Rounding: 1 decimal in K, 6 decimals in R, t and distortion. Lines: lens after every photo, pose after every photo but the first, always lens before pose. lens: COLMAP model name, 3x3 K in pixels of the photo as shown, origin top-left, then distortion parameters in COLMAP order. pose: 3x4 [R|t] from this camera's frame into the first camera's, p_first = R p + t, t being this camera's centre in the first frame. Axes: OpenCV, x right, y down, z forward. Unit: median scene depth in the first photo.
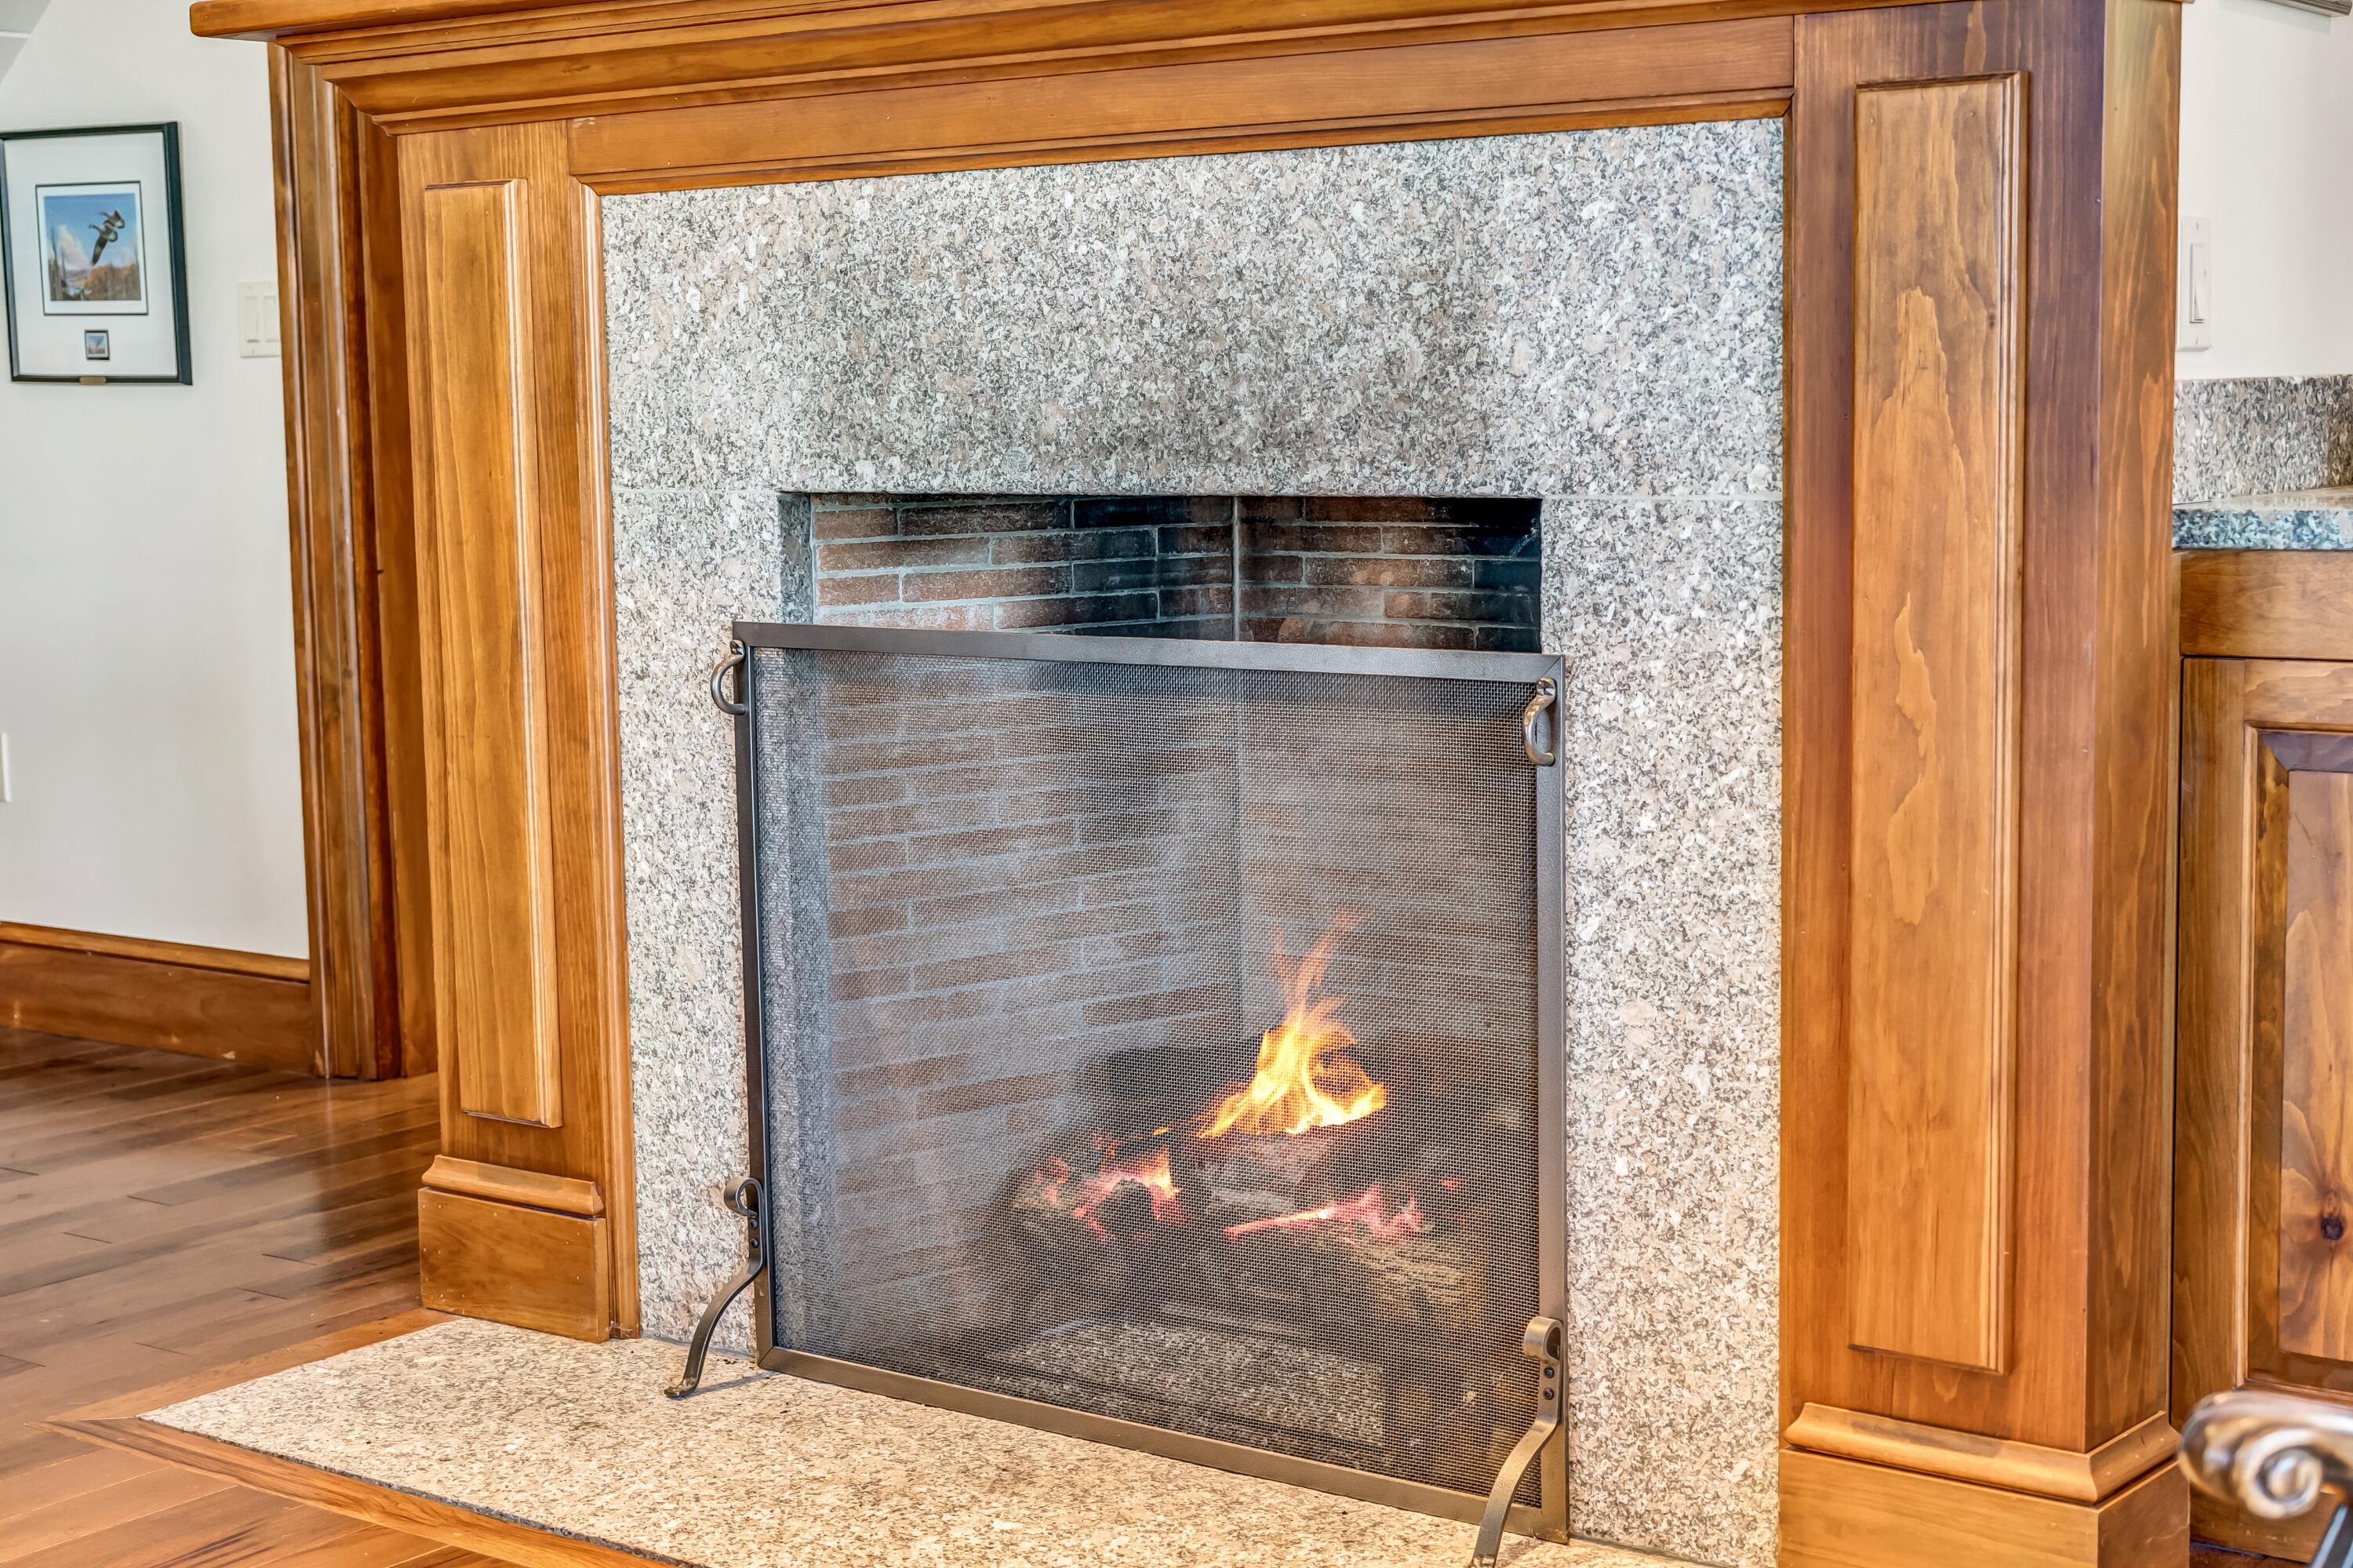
lens RADIAL K [[3496.5, 0, 1178.9], [0, 3496.5, 791.5], [0, 0, 1]] dist [0.030233, 0.000000]
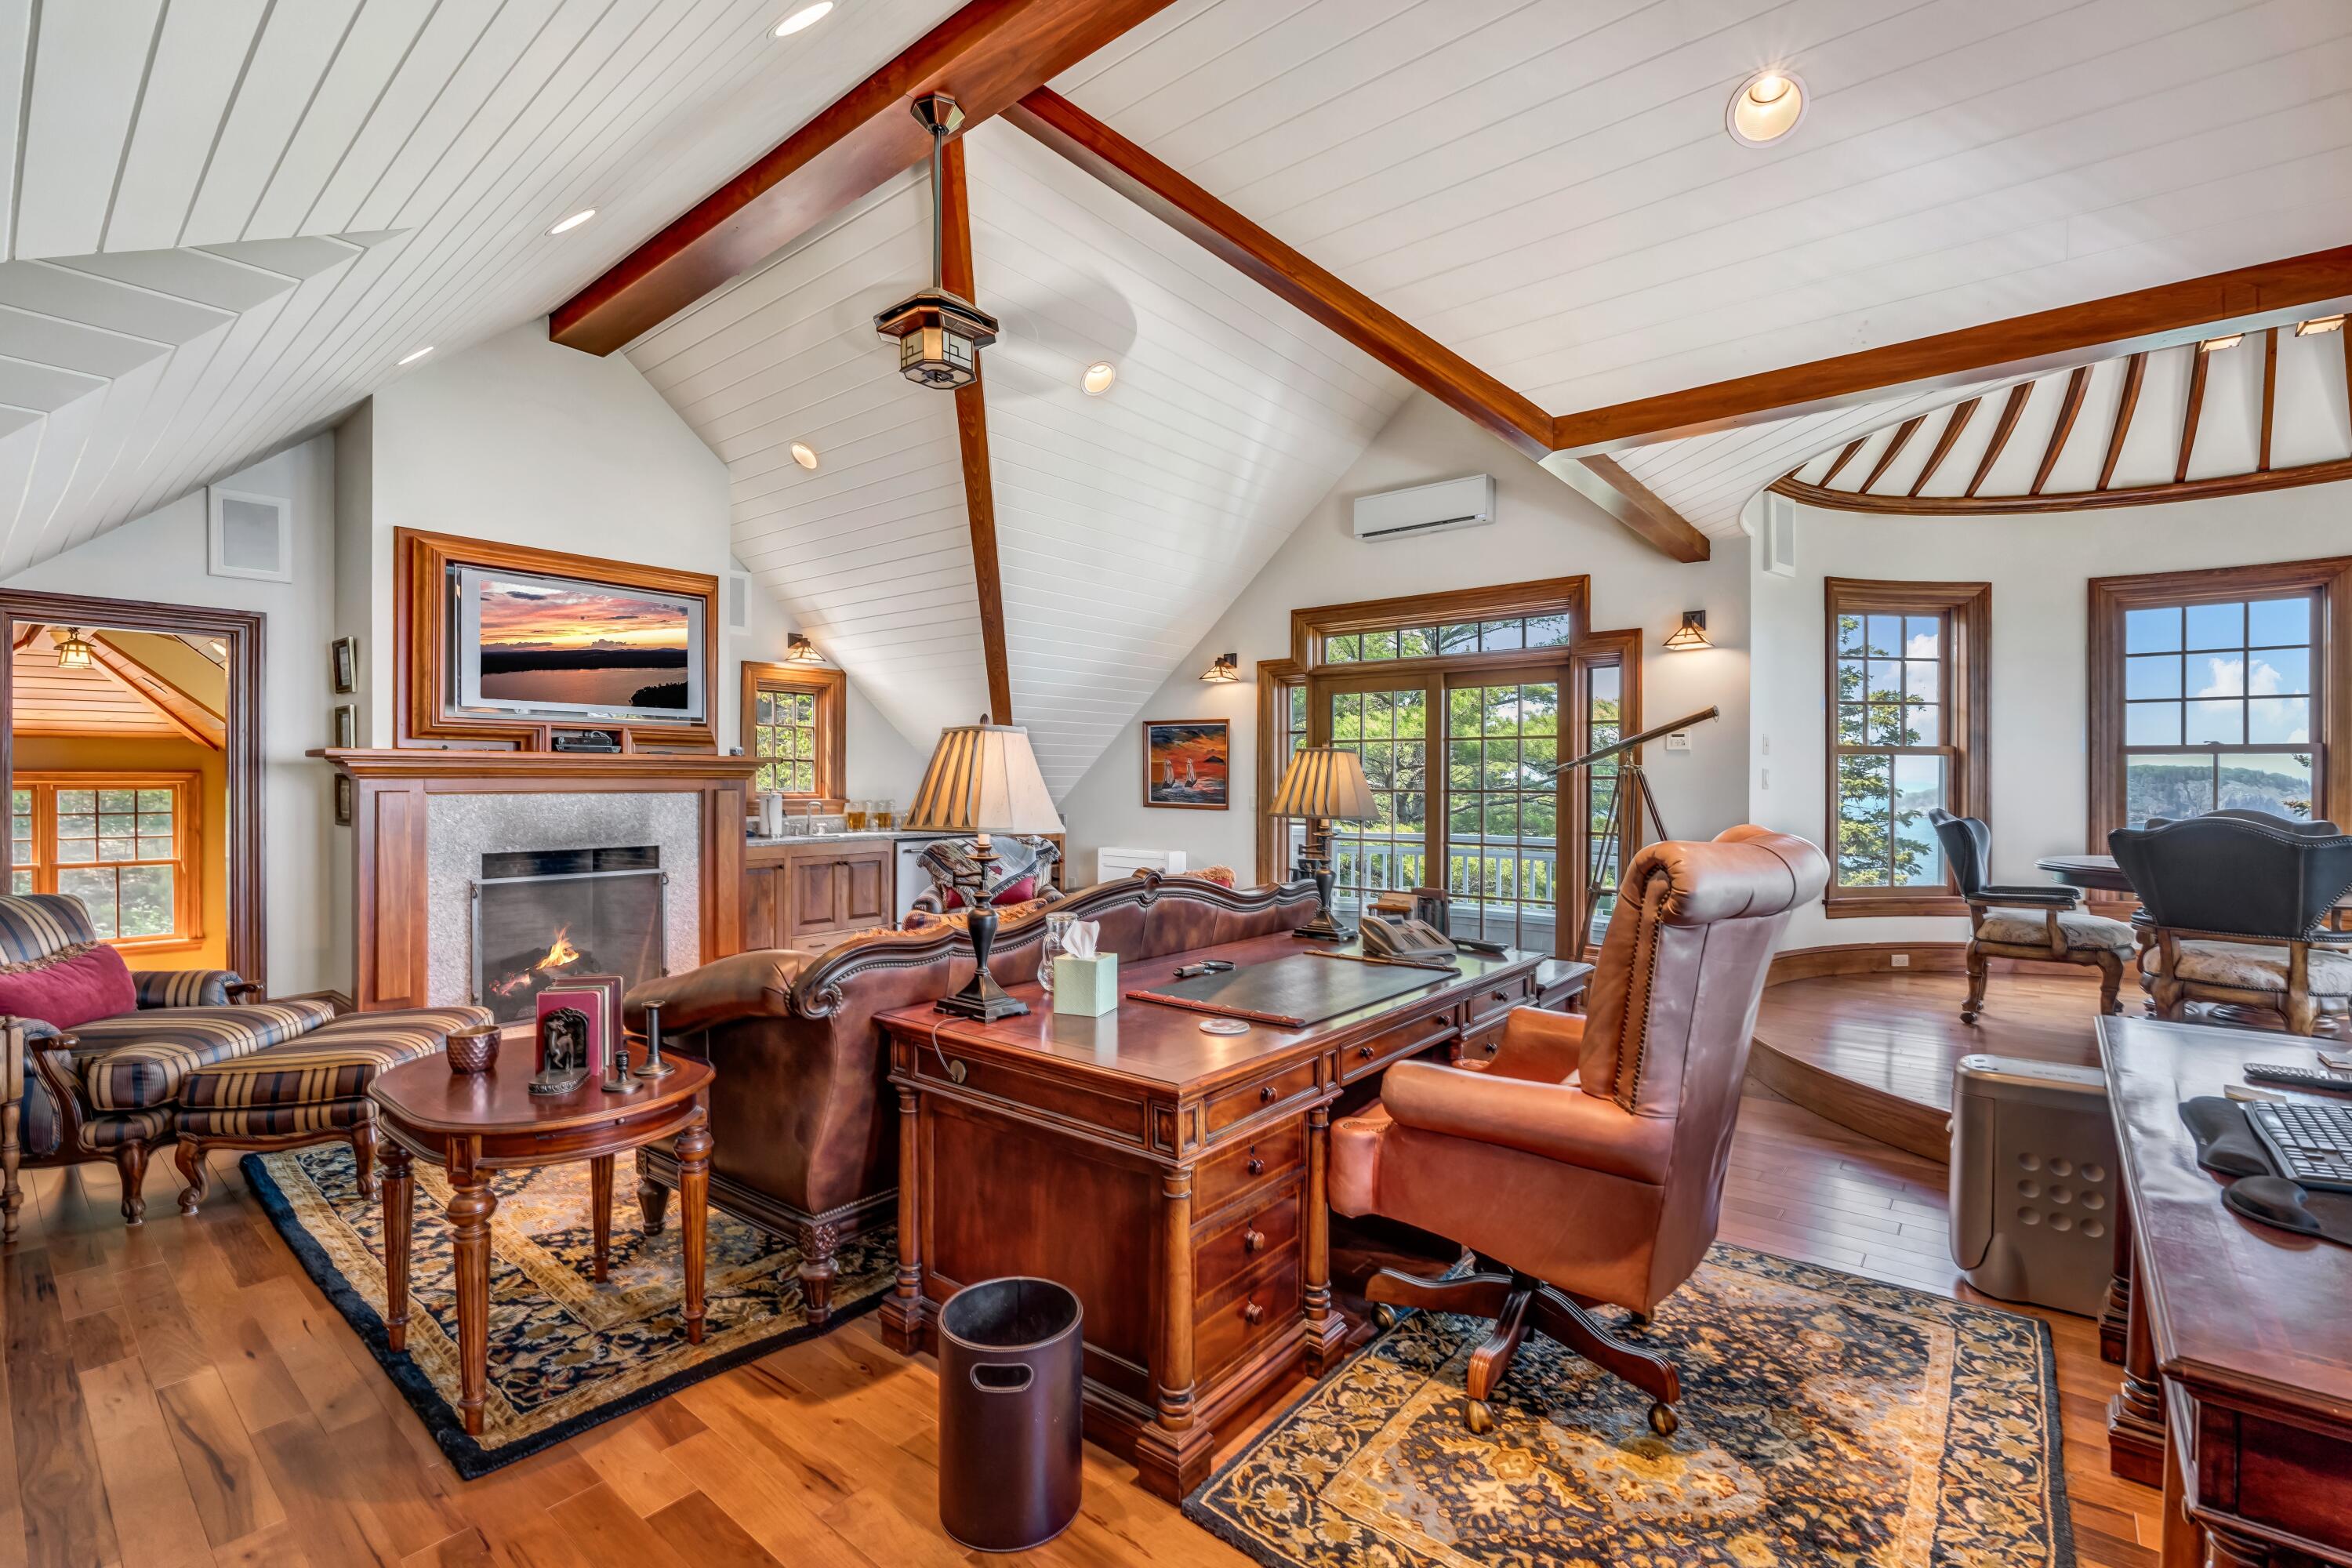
lens RADIAL K [[1032.3, 0, 1153.3], [0, 1032.3, 784.9], [0, 0, 1]] dist [-0.007271, 0.000923]
pose [[0.040868, 0.016360, 0.999031, -1.700655], [0.115739, 0.993058, -0.020996, -0.043545], [-0.992439, 0.116485, 0.038691, -0.043530]]
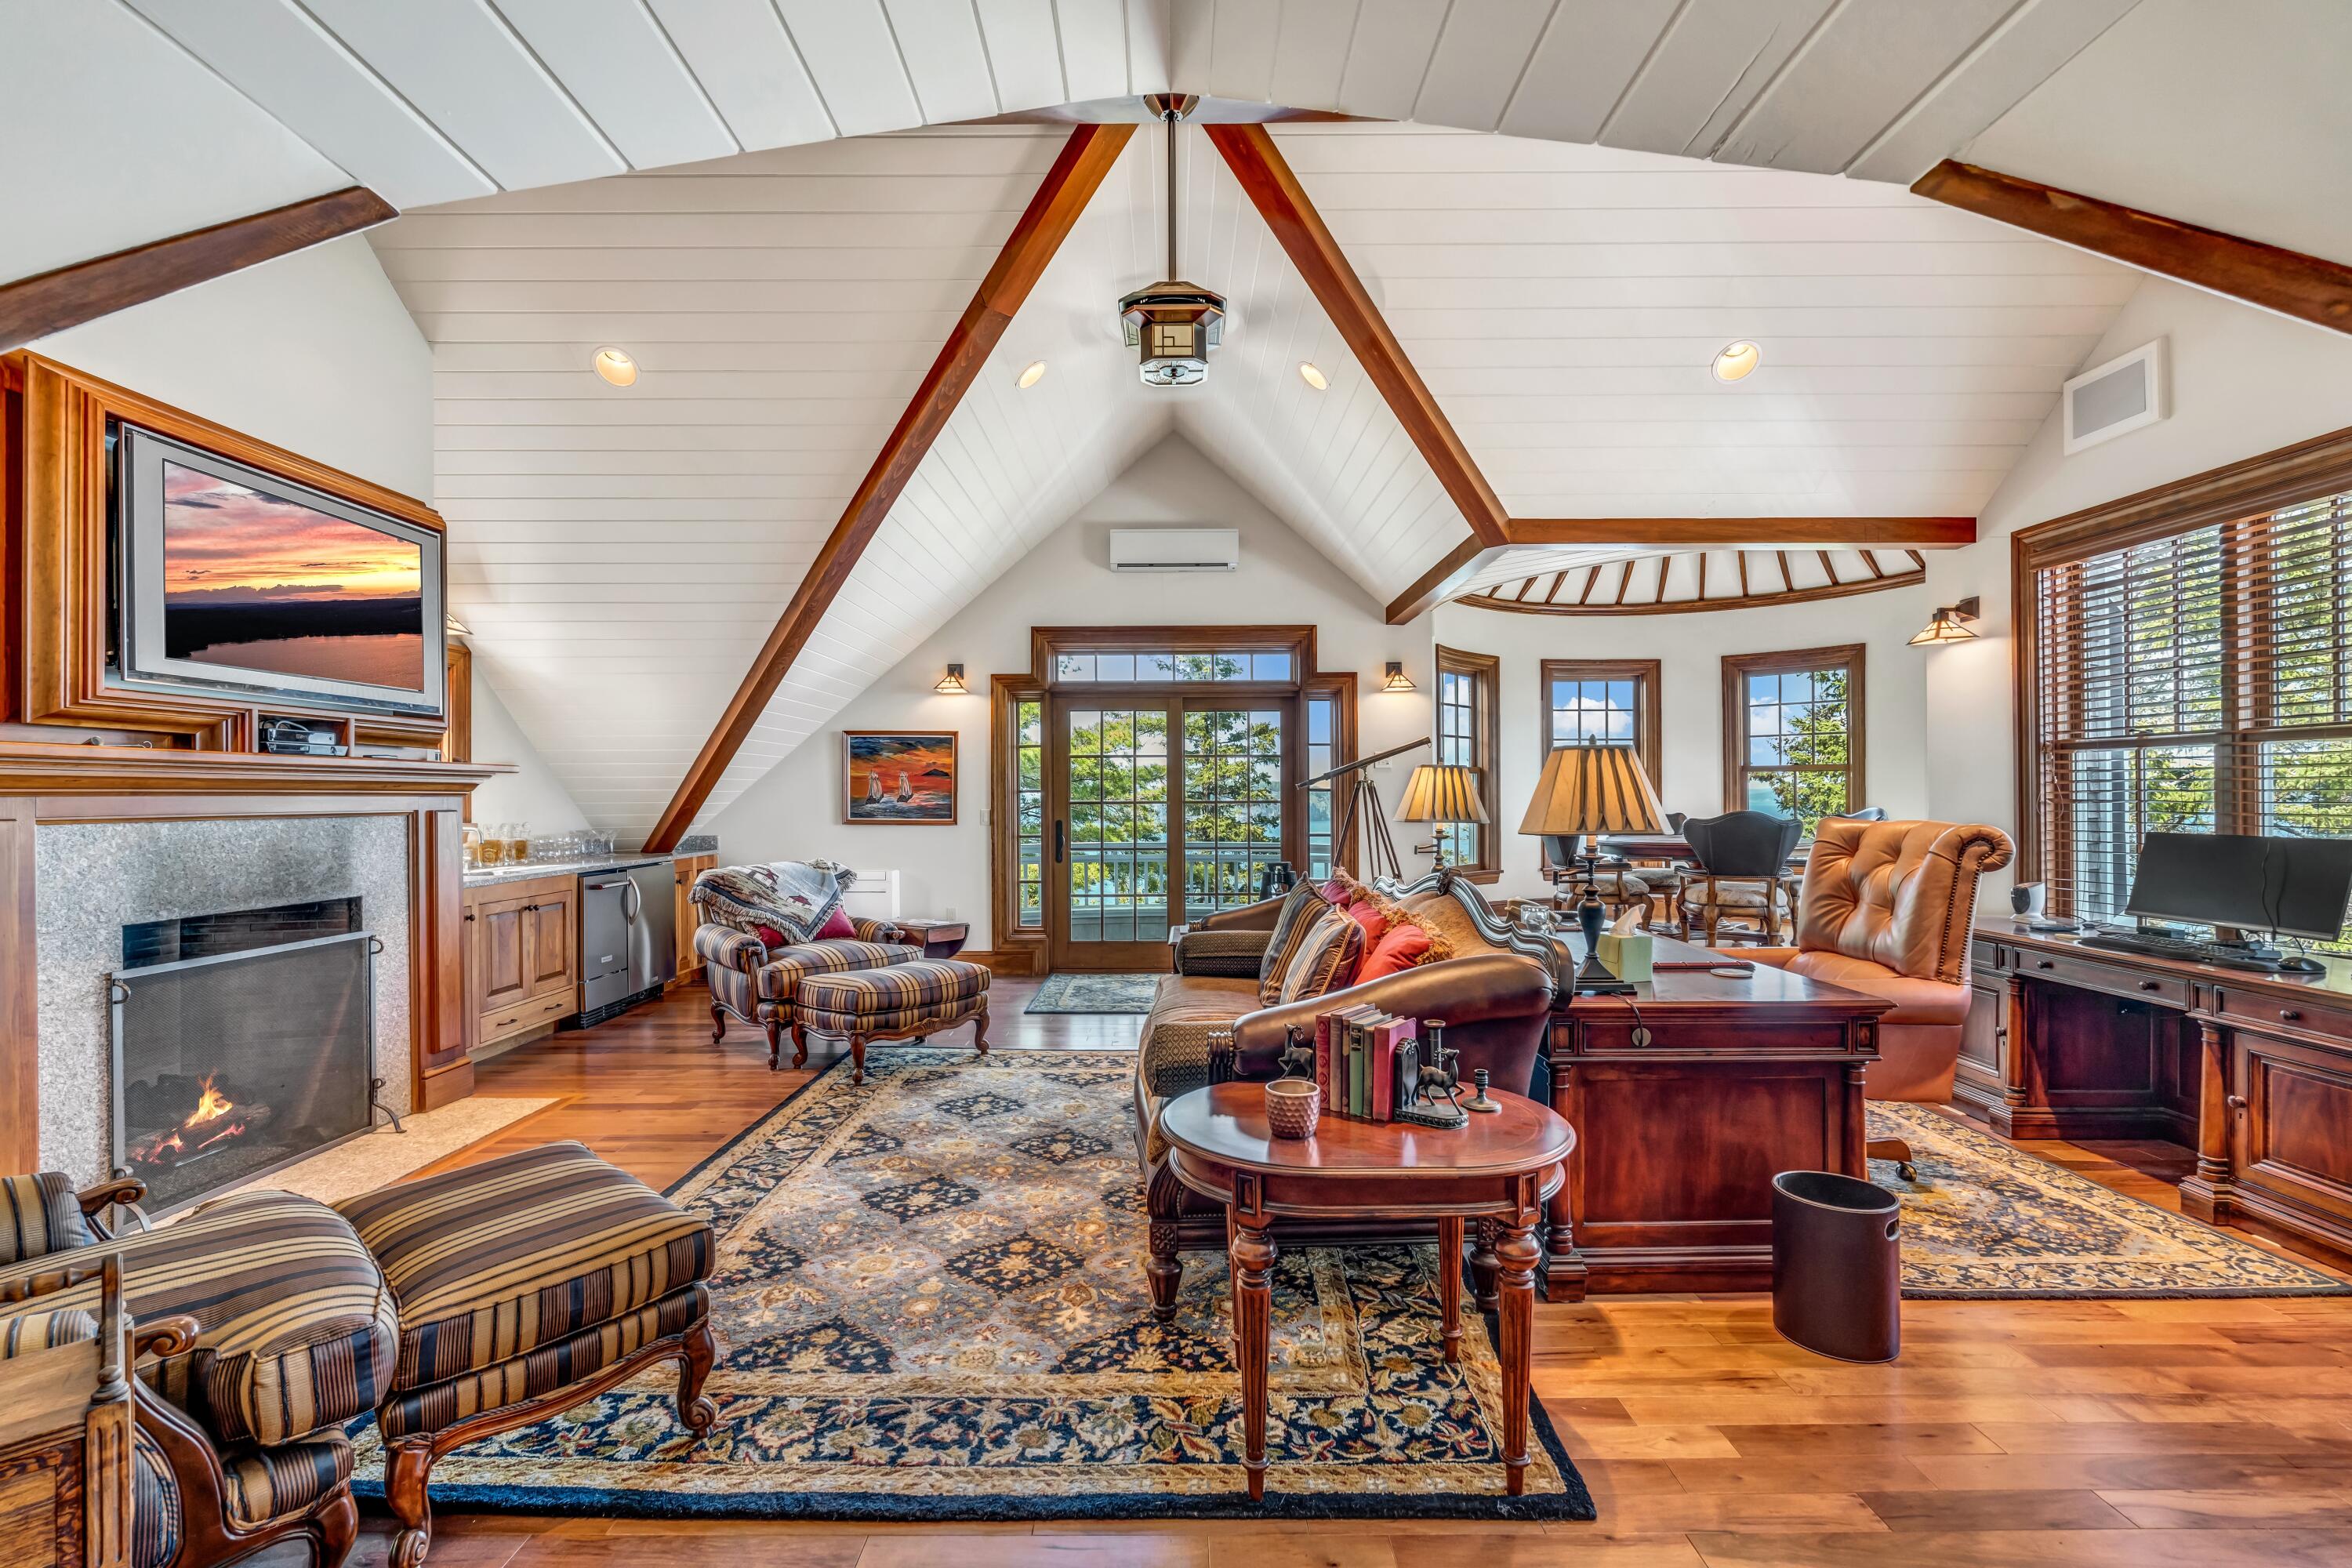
lens RADIAL K [[1032.3, 0, 1162.8], [0, 1032.3, 791.6], [0, 0, 1]] dist [-0.007271, 0.000923]
pose [[-0.600946, 0.025327, 0.798888, -1.448478], [0.111774, 0.992339, 0.052619, -0.157137], [-0.791436, 0.120917, -0.599173, 0.874279]]
